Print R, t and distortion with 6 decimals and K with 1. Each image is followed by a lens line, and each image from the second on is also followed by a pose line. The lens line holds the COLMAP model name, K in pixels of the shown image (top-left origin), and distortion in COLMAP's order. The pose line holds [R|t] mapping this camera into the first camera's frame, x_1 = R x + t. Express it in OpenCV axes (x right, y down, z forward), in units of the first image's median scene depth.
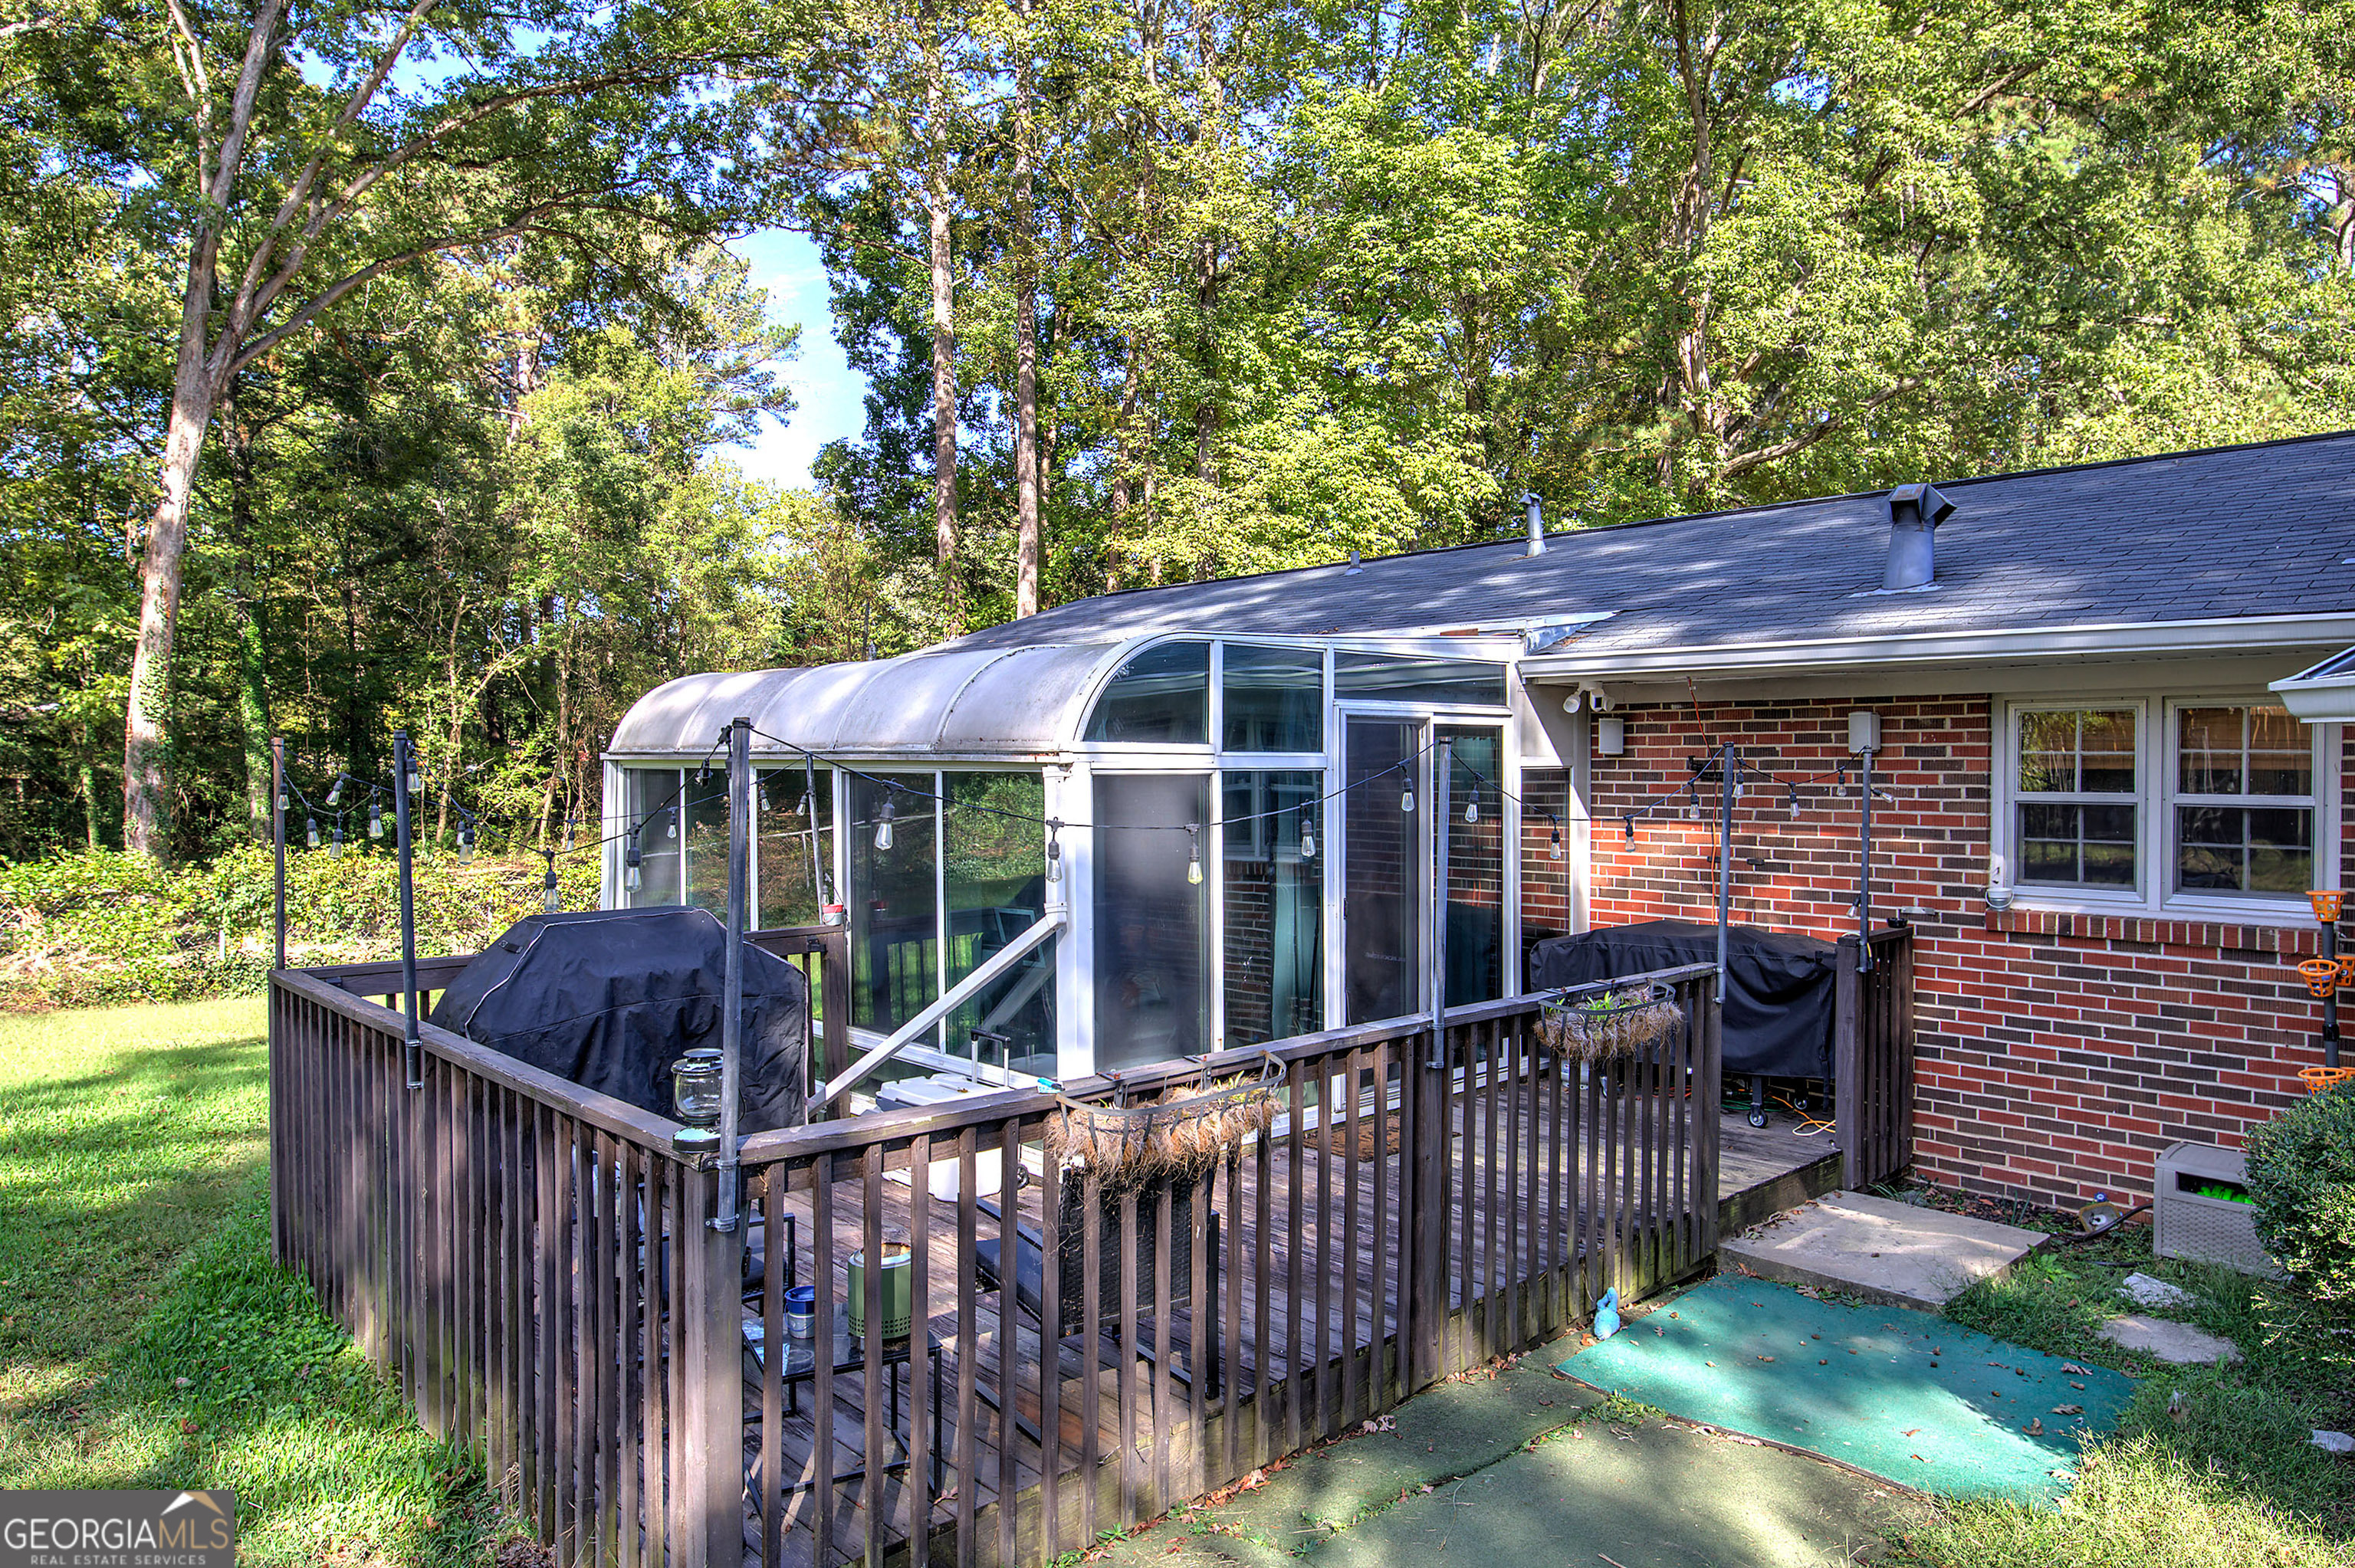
lens RADIAL K [[1474.6, 0, 1175.9], [0, 1474.6, 793.1], [0, 0, 1]] dist [0.028133, -0.026296]
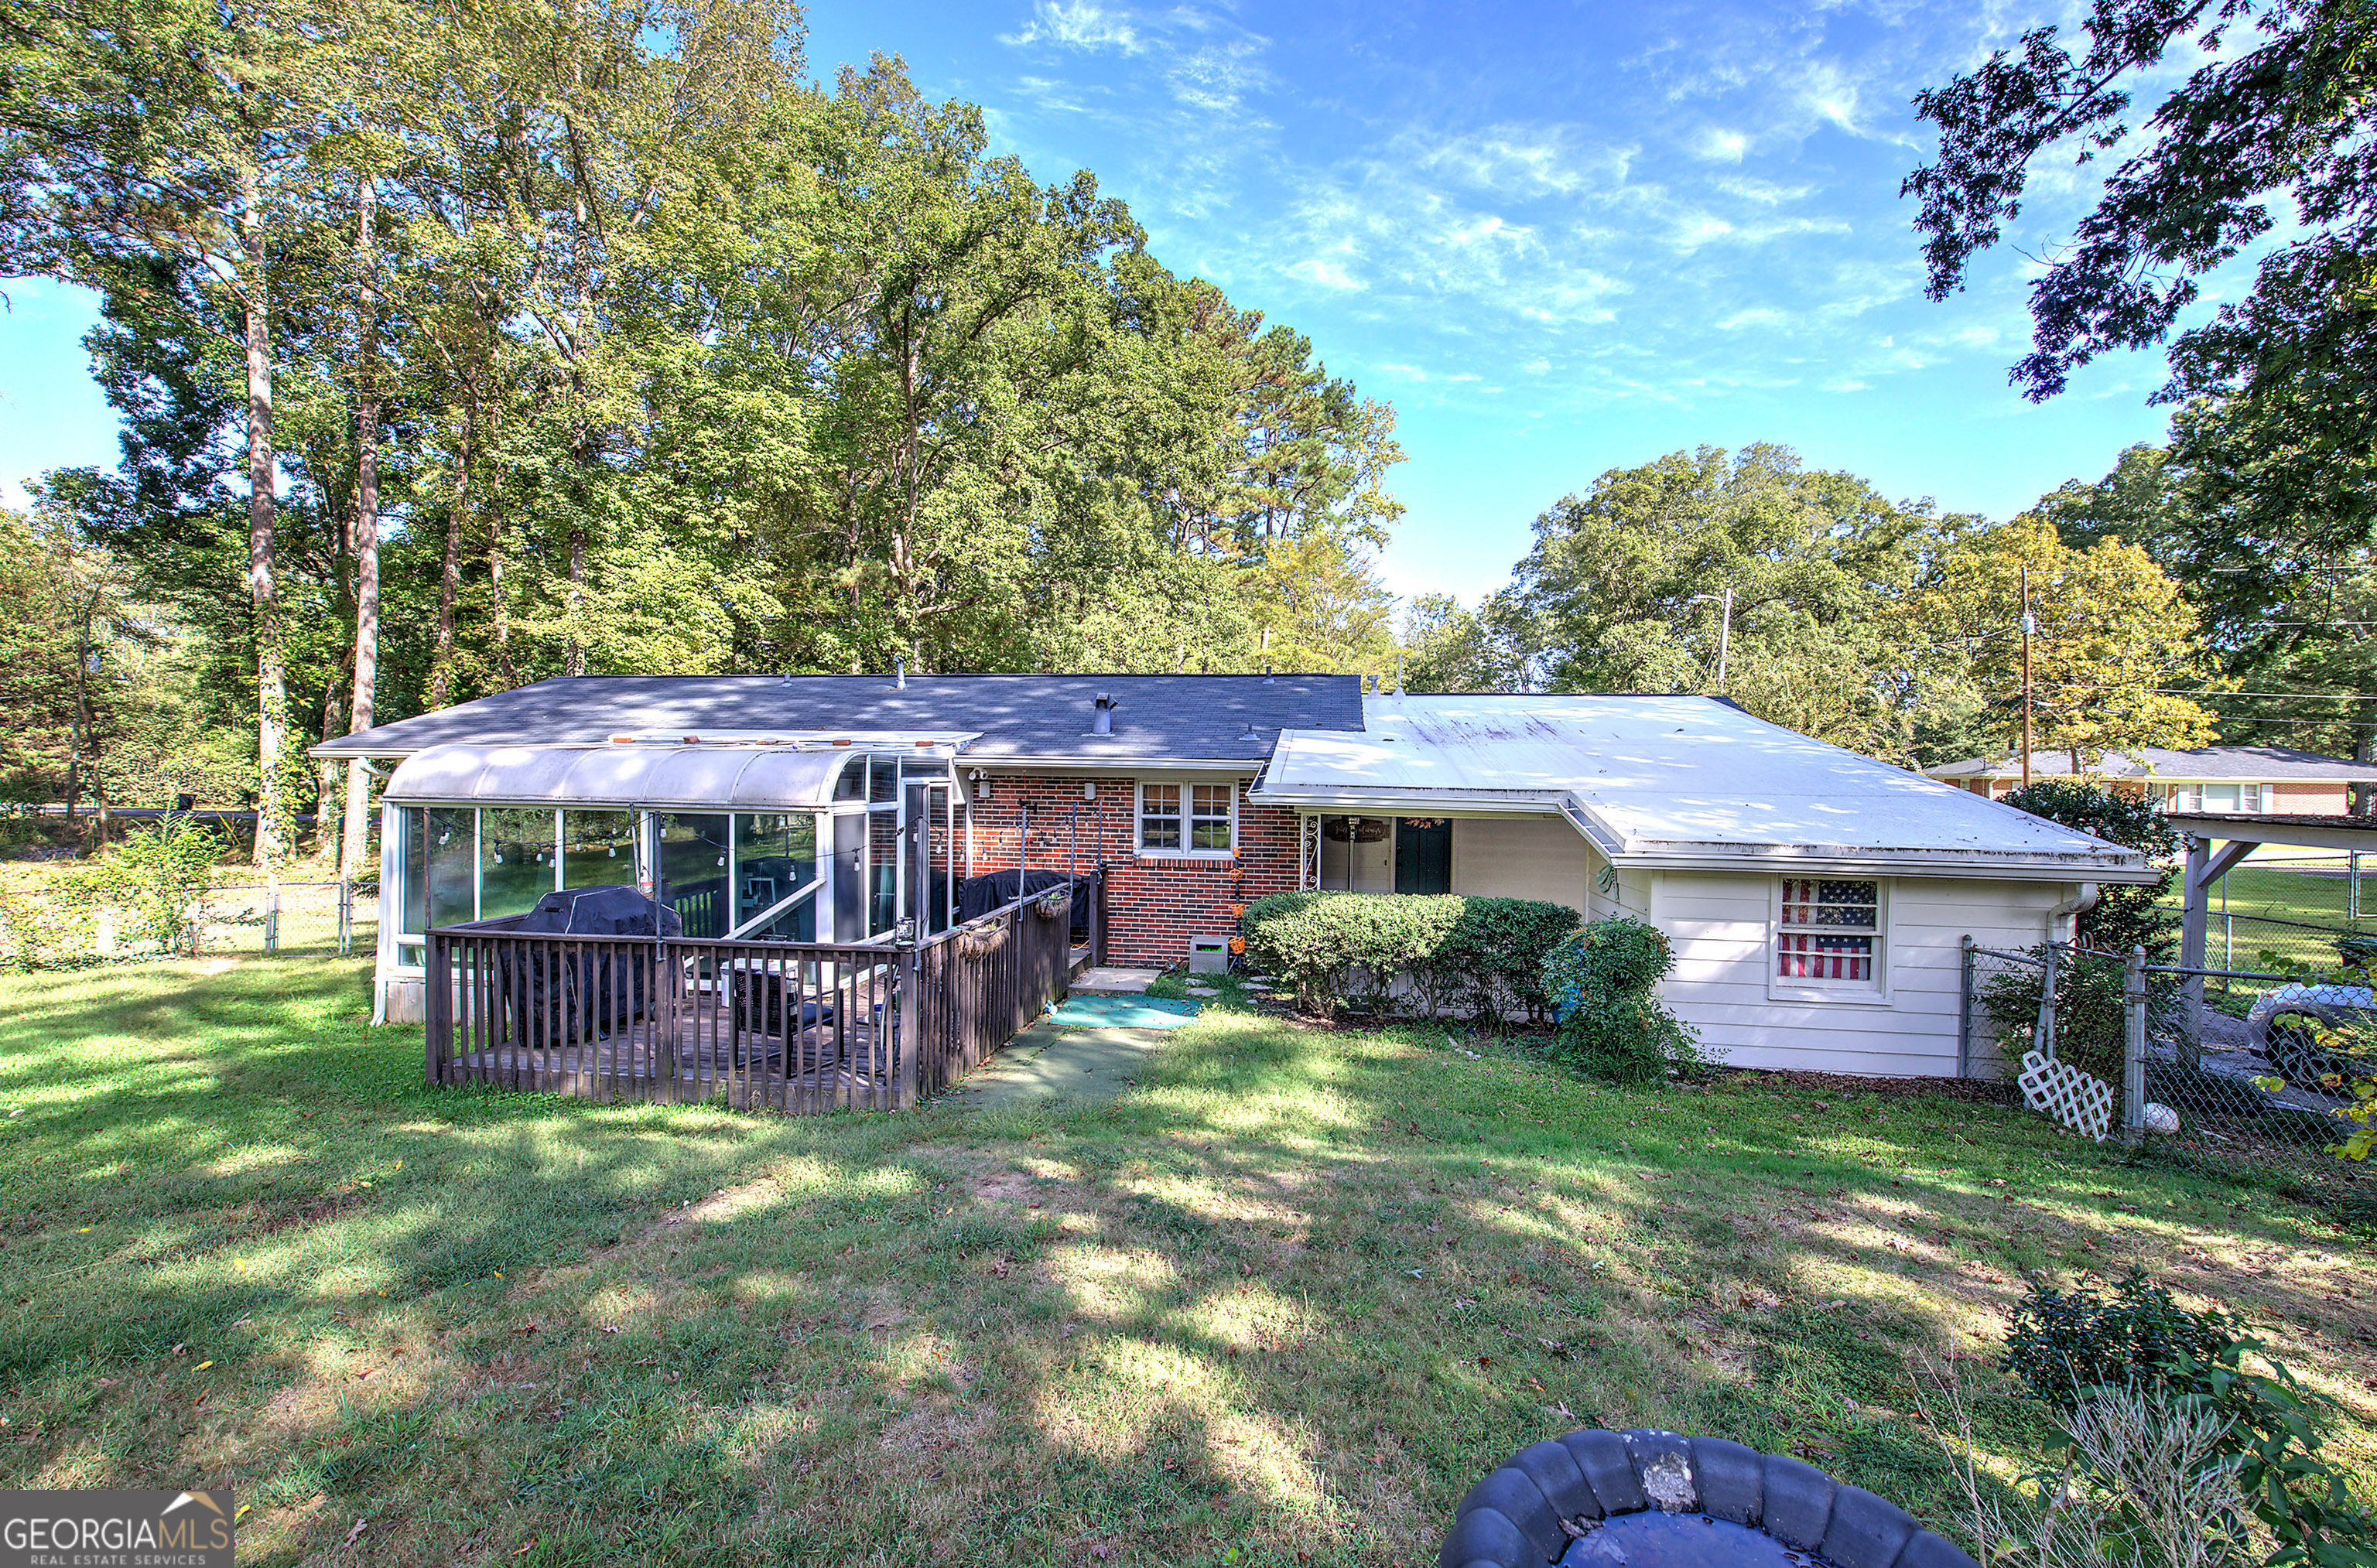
lens RADIAL K [[1019.1, 0, 1189.7], [0, 1019.1, 783.0], [0, 0, 1]] dist [-0.011837, 0.000359]
pose [[0.773069, 0.004895, 0.634303, -0.142633], [-0.000245, 0.999972, -0.007418, -0.011604], [-0.634321, 0.005580, 0.773049, -0.128185]]
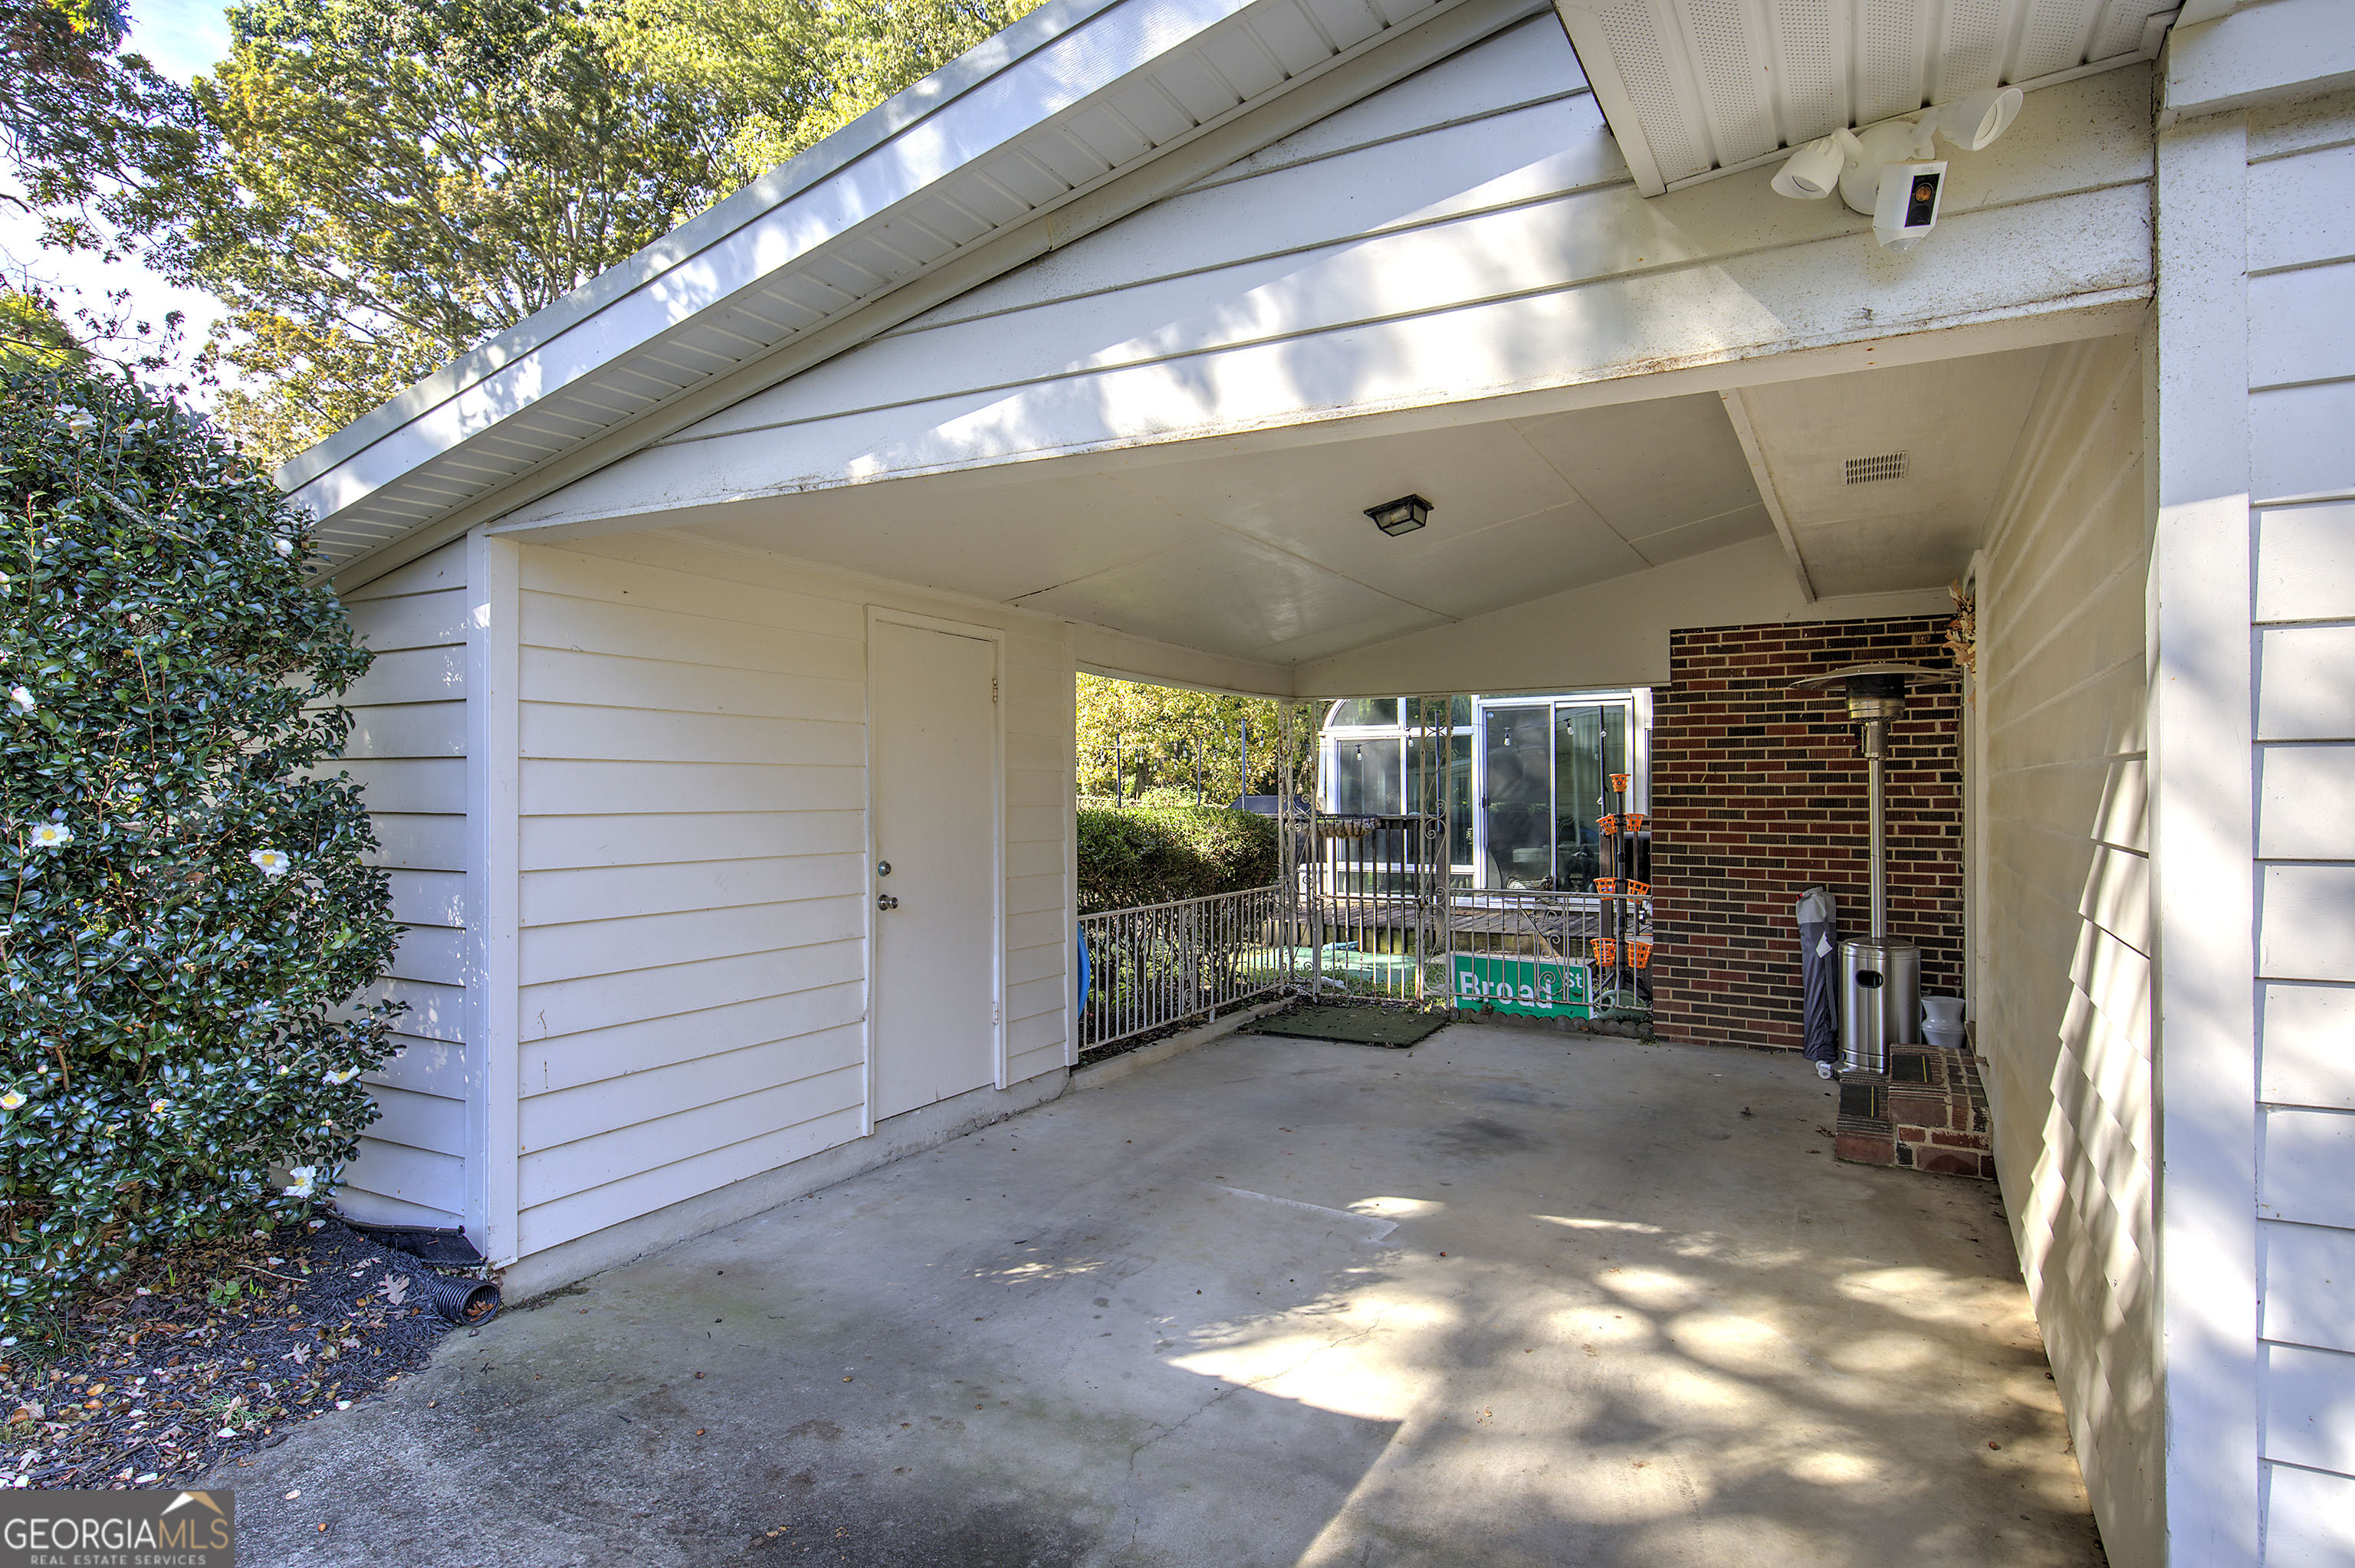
lens RADIAL K [[1244.7, 0, 1182.8], [0, 1244.7, 780.4], [0, 0, 1]] dist [0.006926, 0.000966]
pose [[0.333114, -0.013171, -0.942794, 0.418523], [-0.013715, 0.999729, -0.018813, 0.022832], [0.942787, 0.019198, 0.332843, 0.012672]]
